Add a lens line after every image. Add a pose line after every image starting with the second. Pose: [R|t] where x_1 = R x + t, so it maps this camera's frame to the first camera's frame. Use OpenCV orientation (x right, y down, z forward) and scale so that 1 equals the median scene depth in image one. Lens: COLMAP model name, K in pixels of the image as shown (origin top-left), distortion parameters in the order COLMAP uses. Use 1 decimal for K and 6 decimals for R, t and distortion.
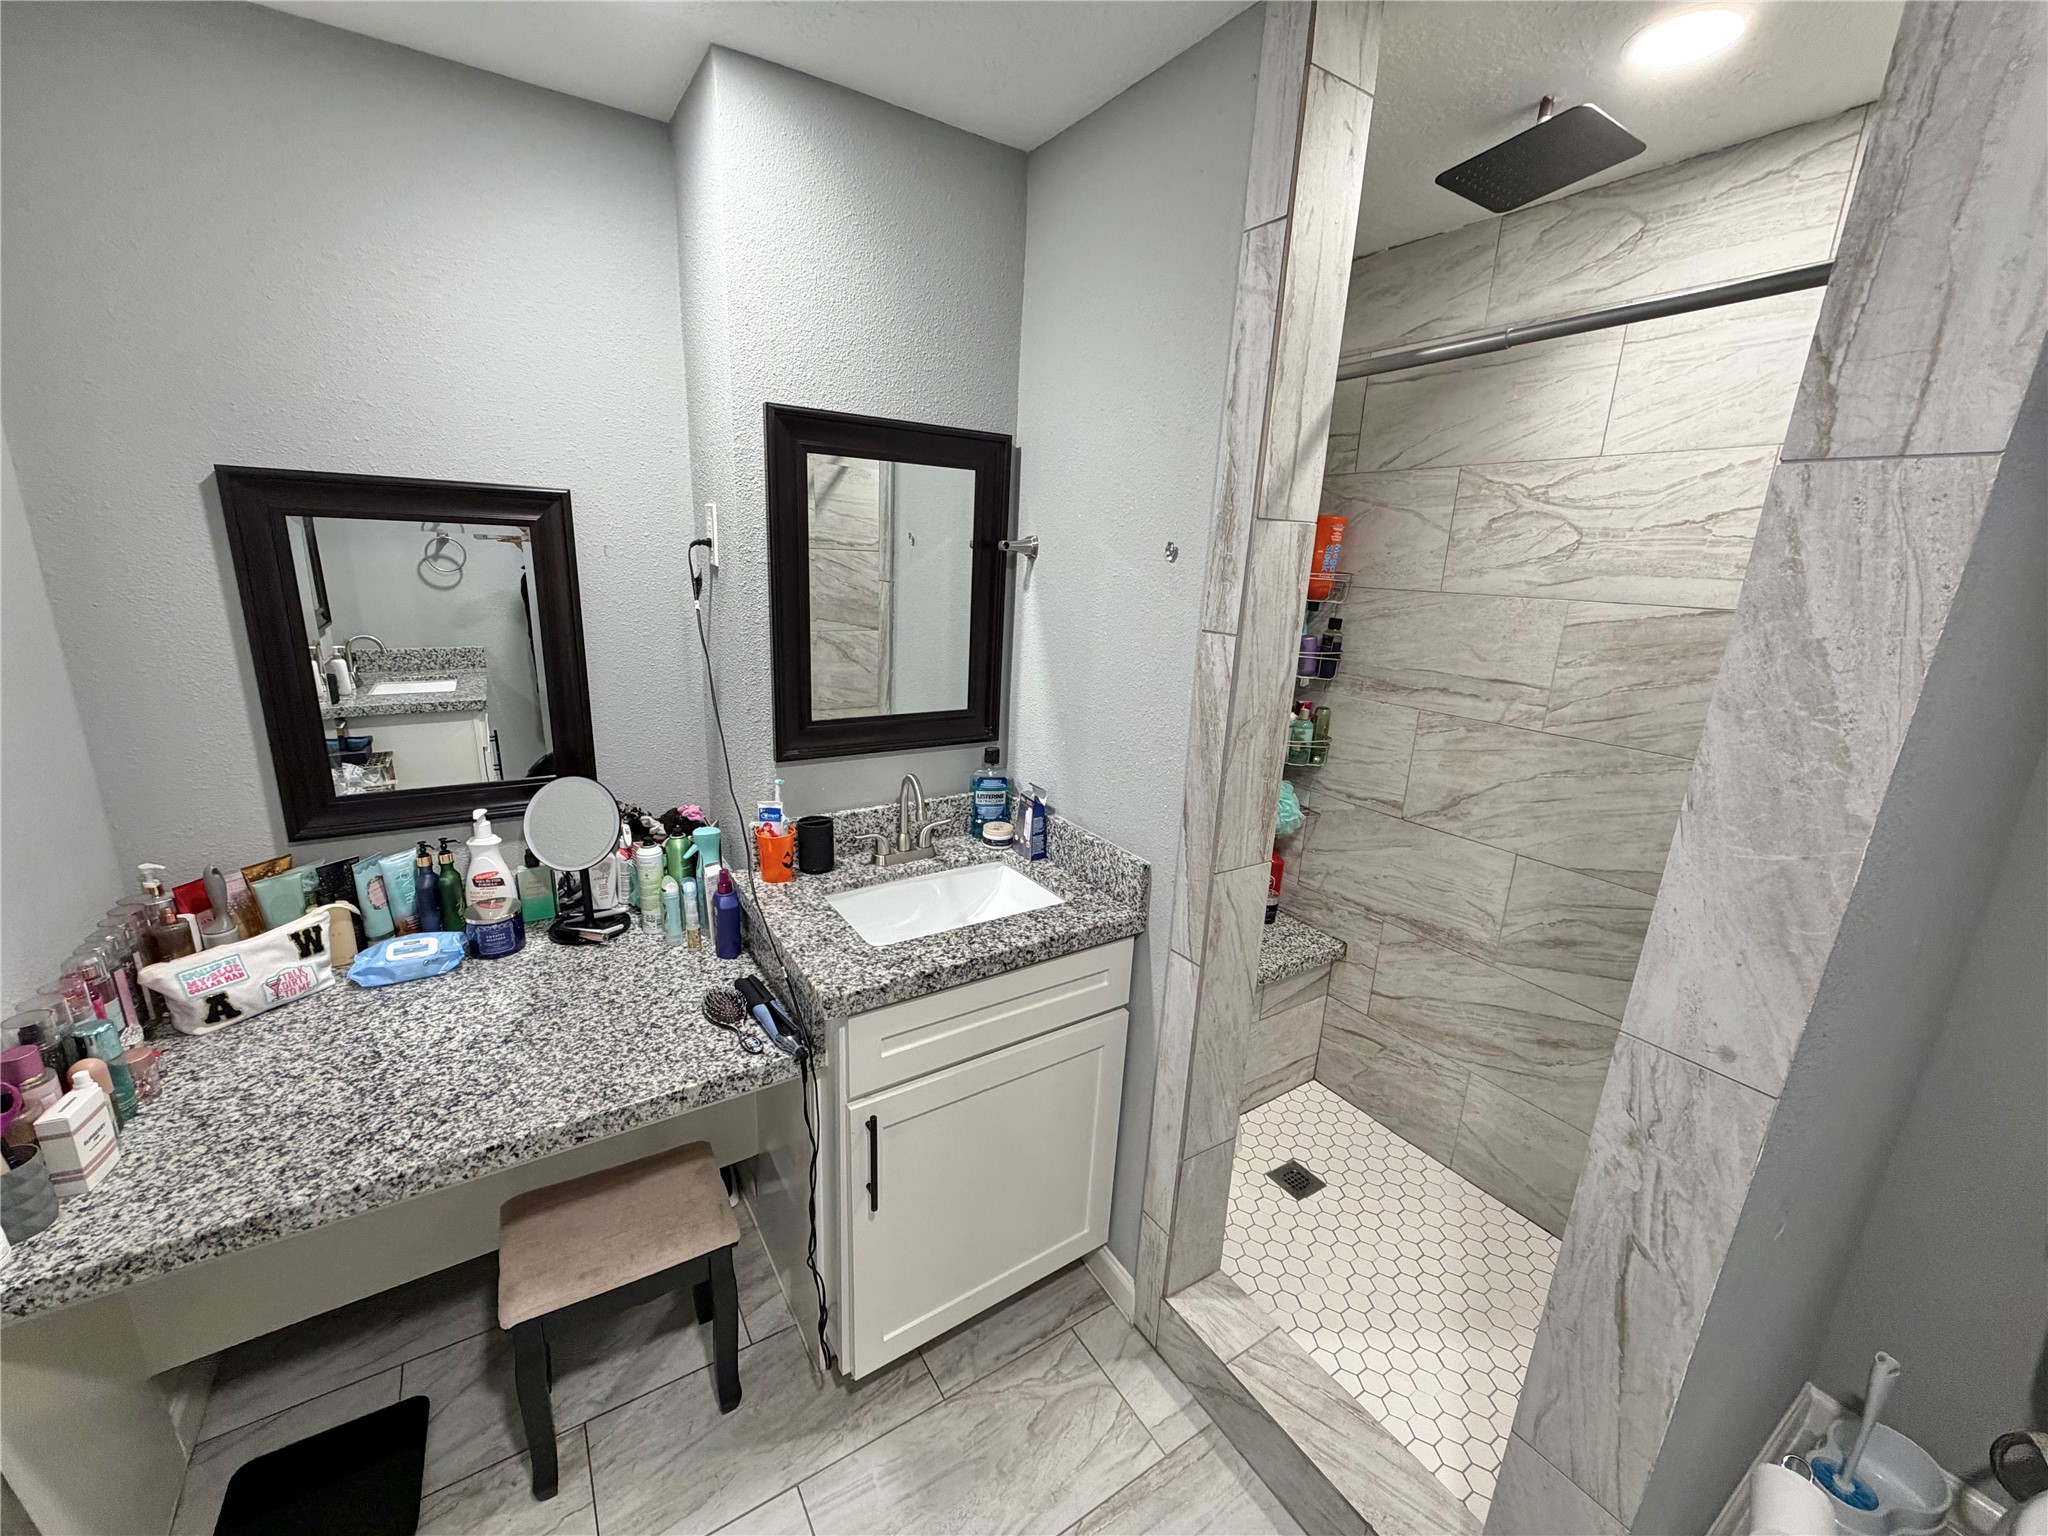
lens RADIAL K [[815.0, 0, 1015.0], [0, 815.0, 770.9], [0, 0, 1]] dist [-0.001620, 0.000503]
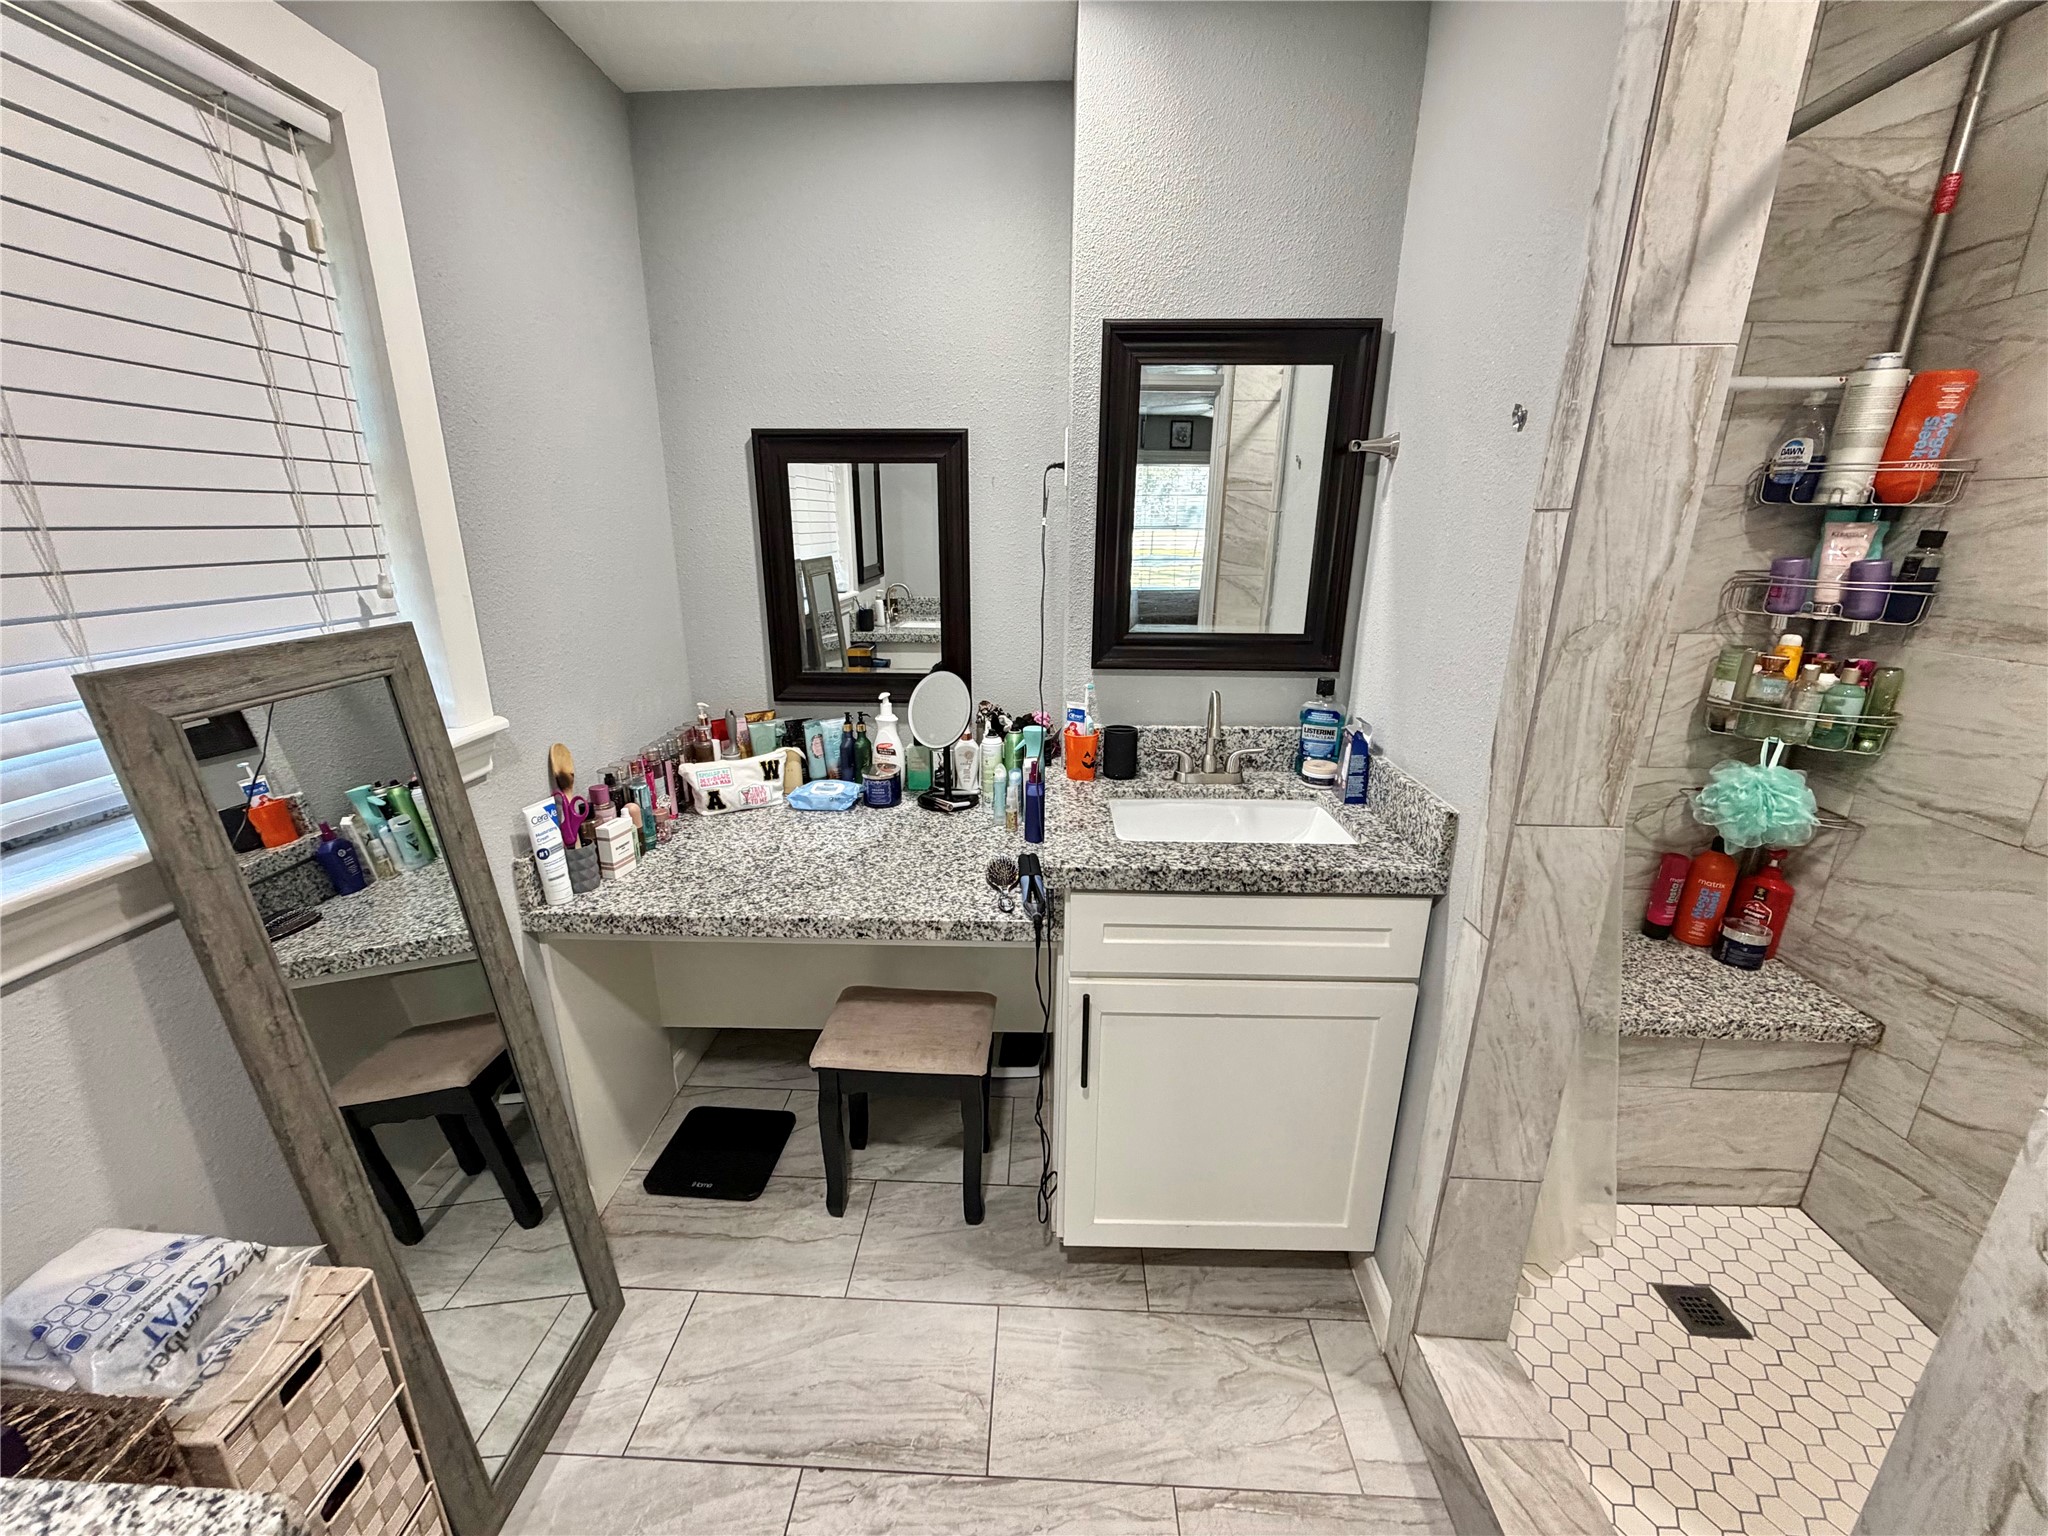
lens RADIAL K [[815.0, 0, 1020.1], [0, 815.0, 772.4], [0, 0, 1]] dist [-0.001620, 0.000503]
pose [[0.820542, 0.129281, -0.556773, 0.262557], [-0.119015, 0.991379, 0.054798, 0.083454], [0.559058, 0.021300, 0.828855, 0.072258]]
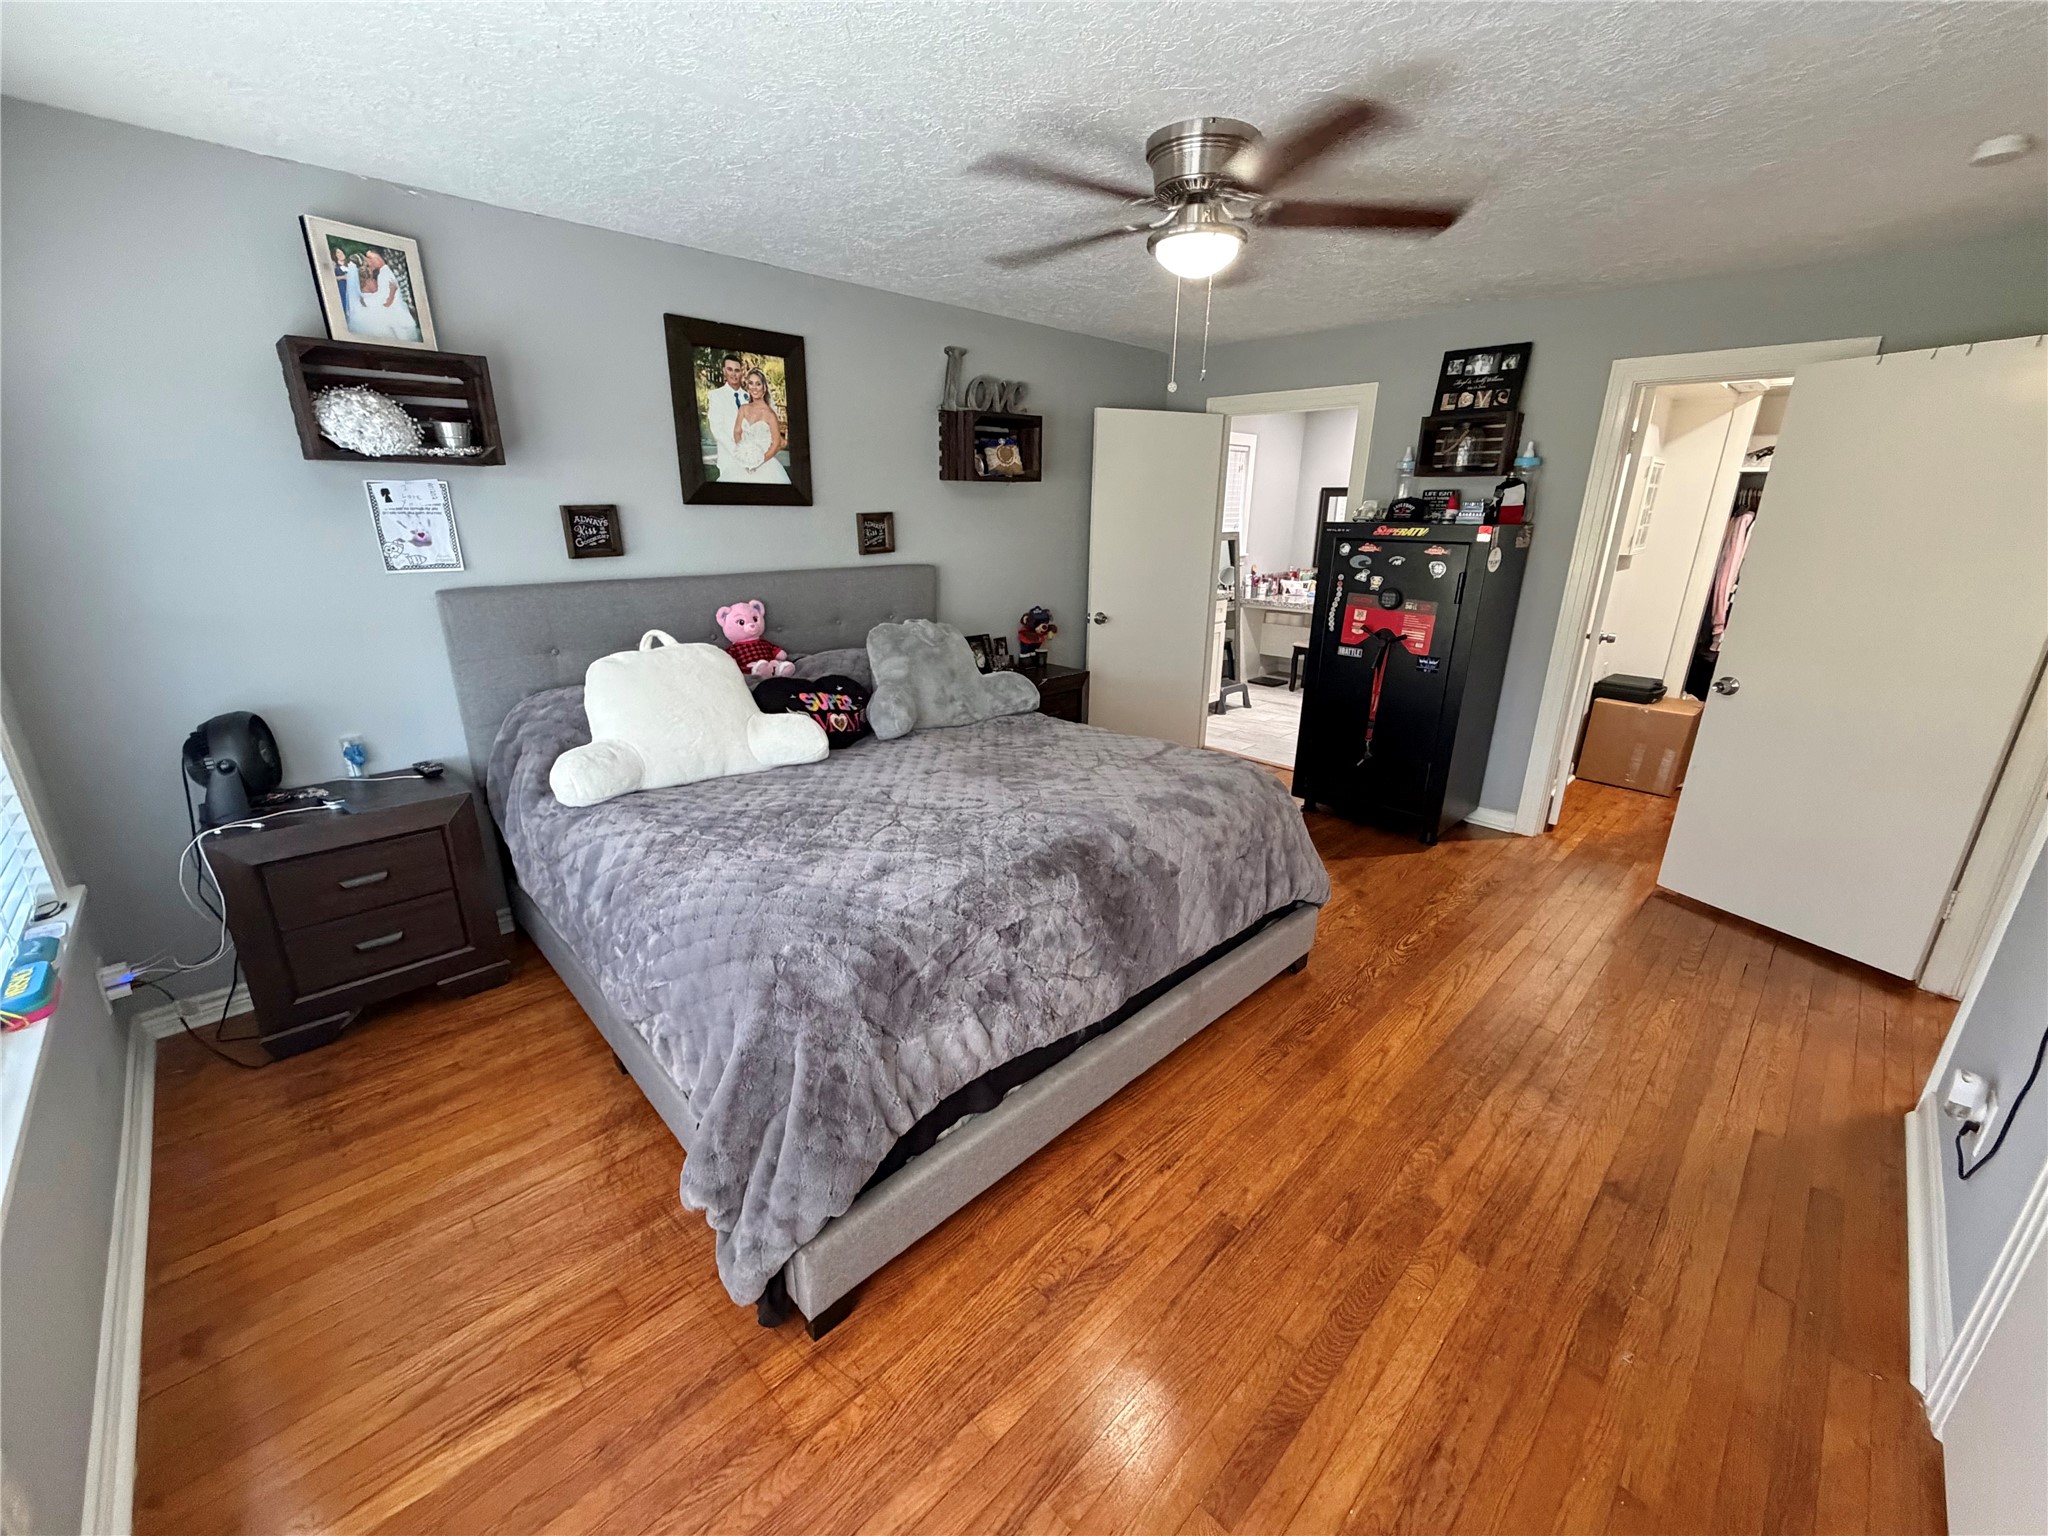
lens RADIAL K [[815.0, 0, 1021.4], [0, 815.0, 768.3], [0, 0, 1]] dist [-0.001620, 0.000503]
pose [[0.204644, 0.267901, -0.941461, 3.544924], [-0.255401, 0.943113, 0.212855, 0.619330], [0.944929, 0.196891, 0.261425, -1.607605]]
